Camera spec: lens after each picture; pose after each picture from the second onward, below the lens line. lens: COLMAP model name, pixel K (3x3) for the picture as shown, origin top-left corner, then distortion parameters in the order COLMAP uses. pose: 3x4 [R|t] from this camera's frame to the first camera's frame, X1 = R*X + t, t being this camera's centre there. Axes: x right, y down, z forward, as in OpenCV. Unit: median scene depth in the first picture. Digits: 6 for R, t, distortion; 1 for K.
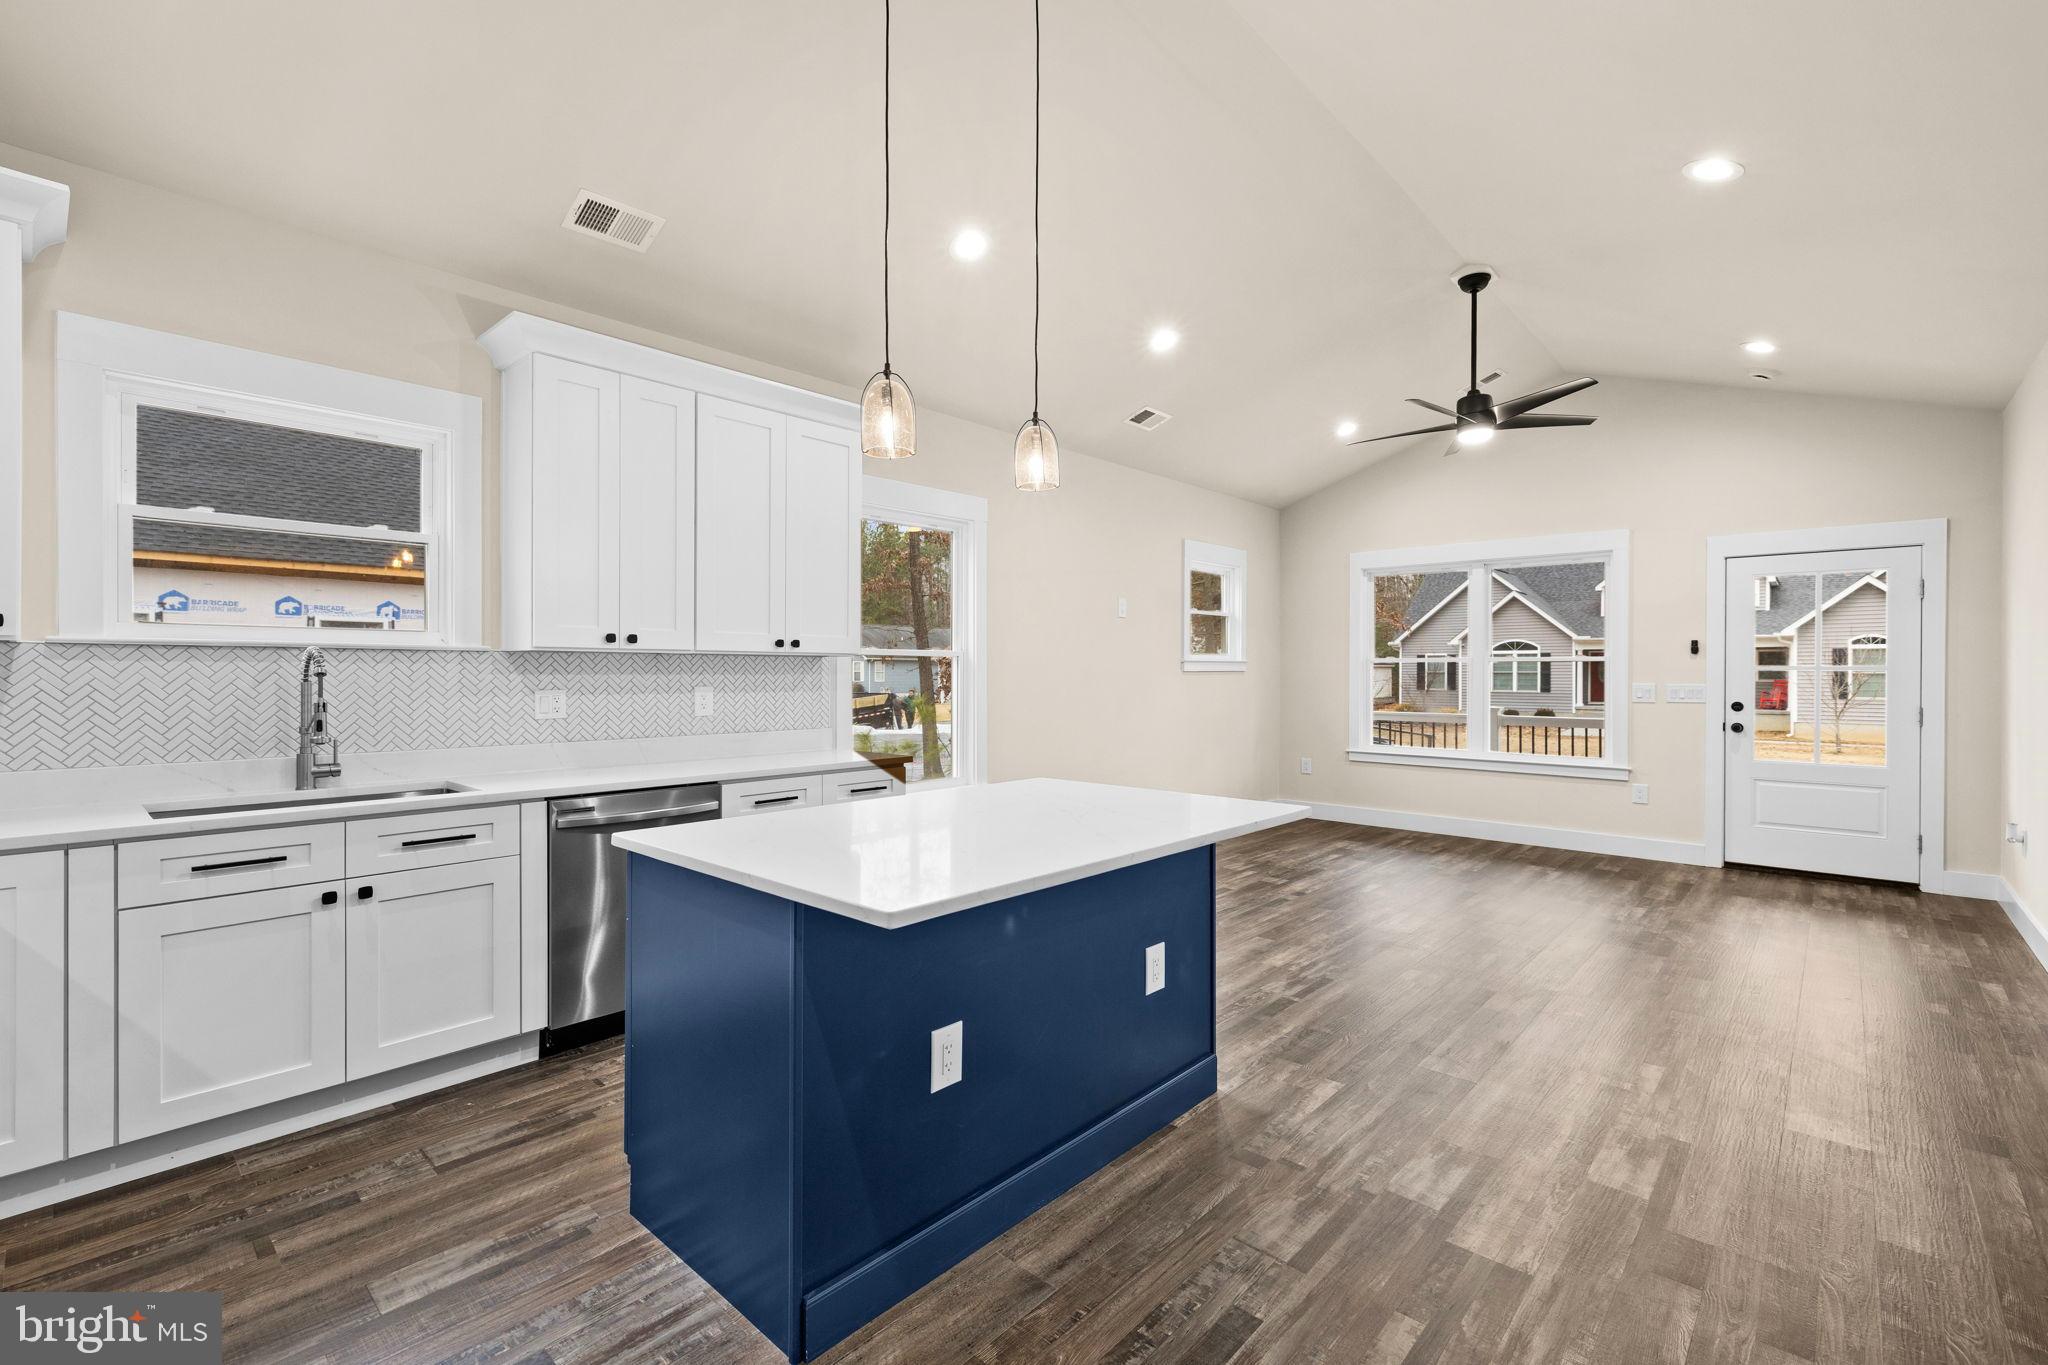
lens RADIAL K [[890.4, 0, 1018.1], [0, 890.4, 680.1], [0, 0, 1]] dist [0.001545, 0.000126]
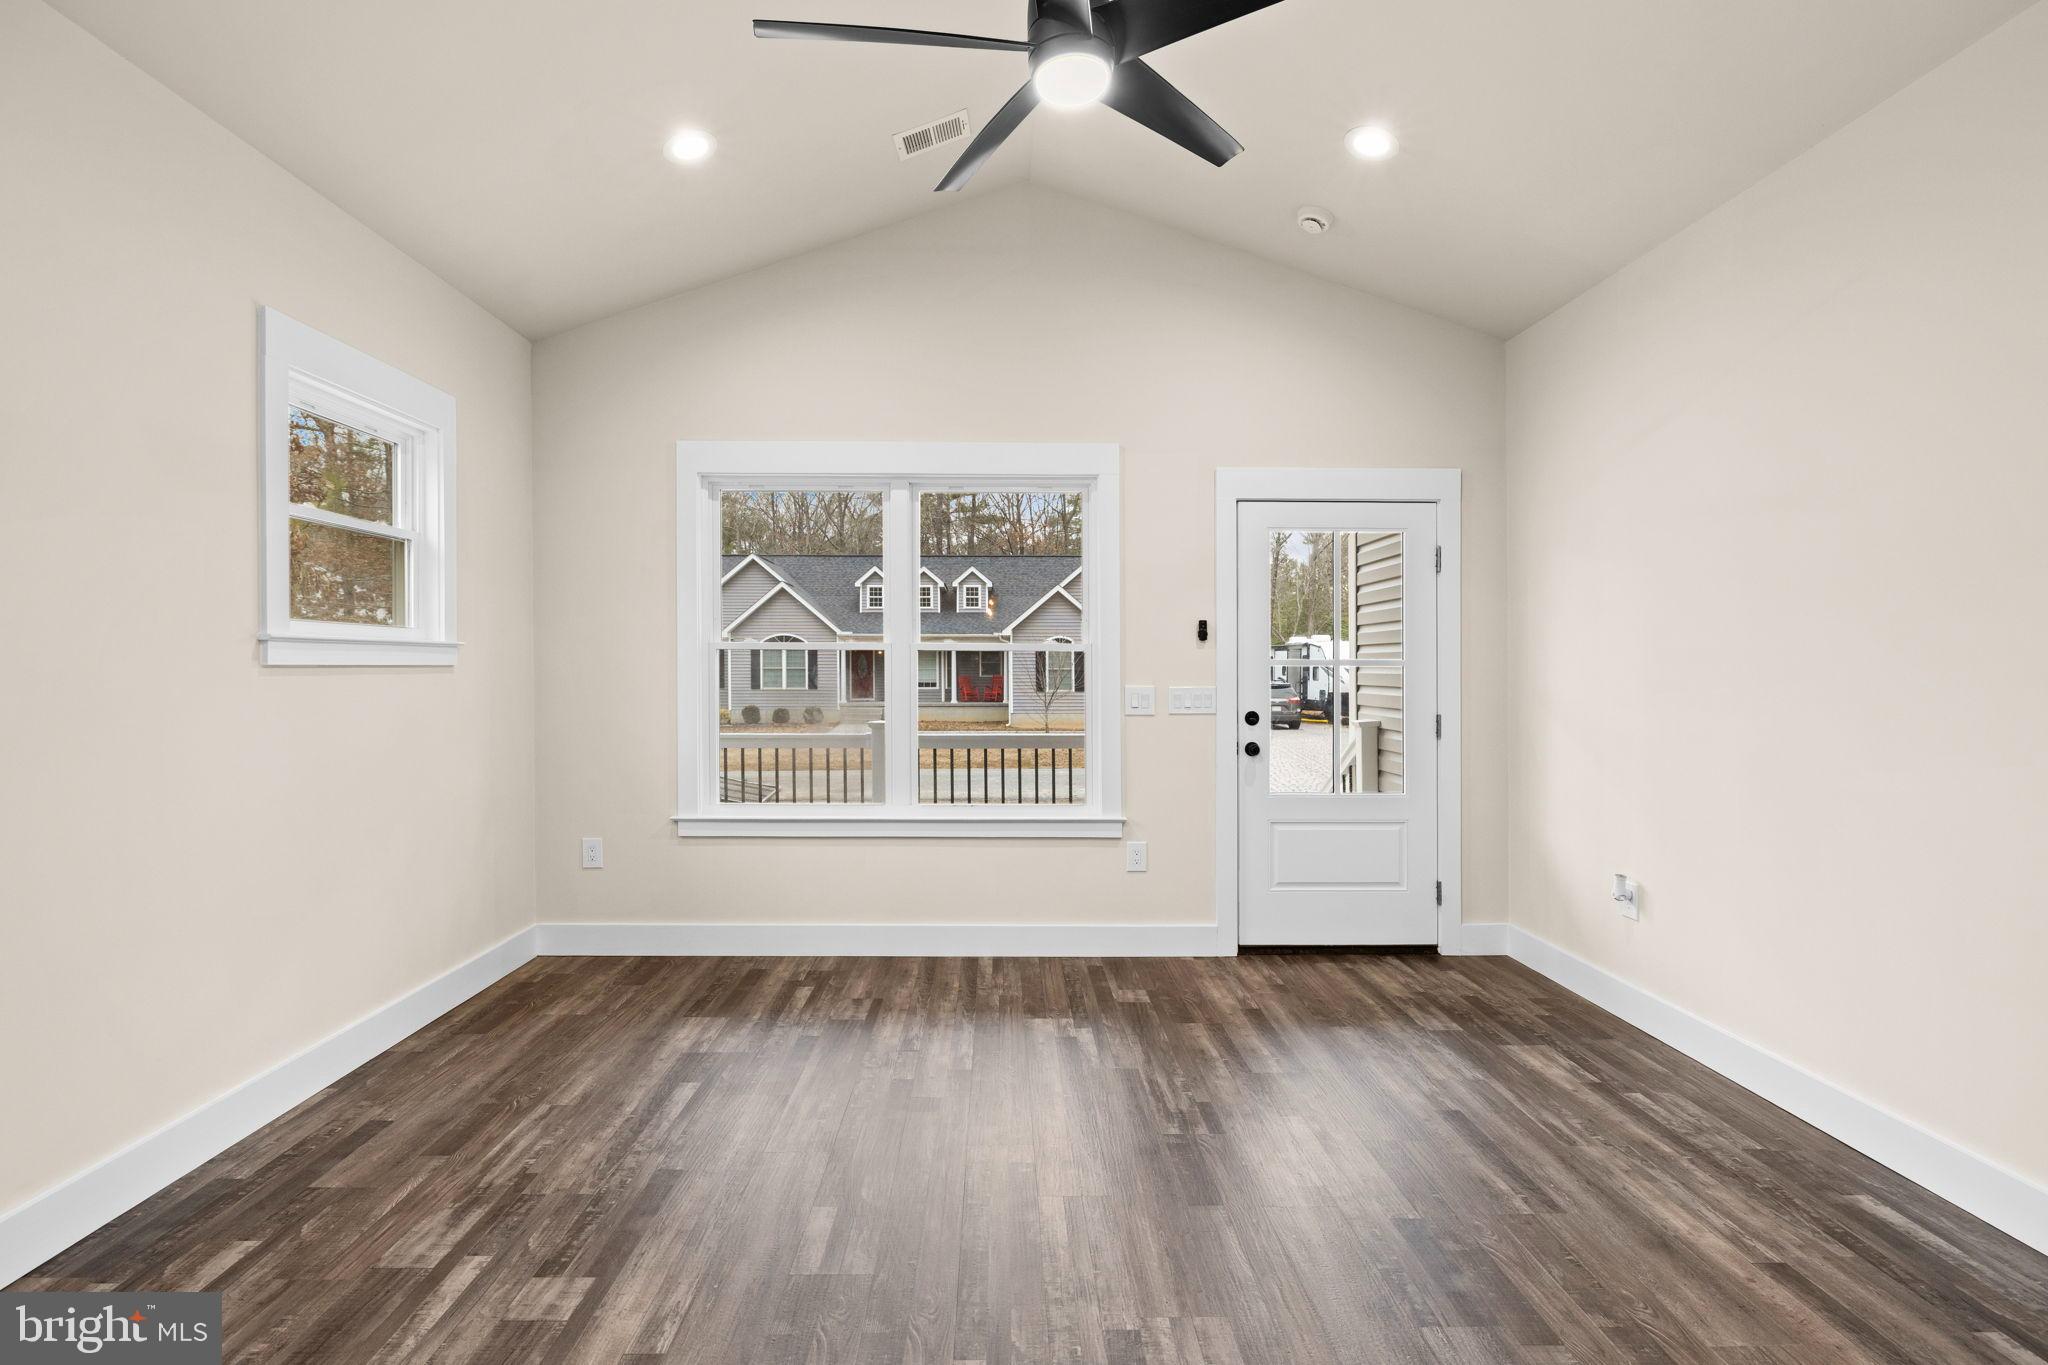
lens RADIAL K [[976.8, 0, 1010.8], [0, 976.8, 671.9], [0, 0, 1]] dist [-0.002694, 0.000492]
pose [[0.725868, -0.002992, 0.687827, 0.304063], [0.006770, 0.999973, -0.002794, -0.009964], [-0.687800, 0.006685, 0.725869, 1.145290]]
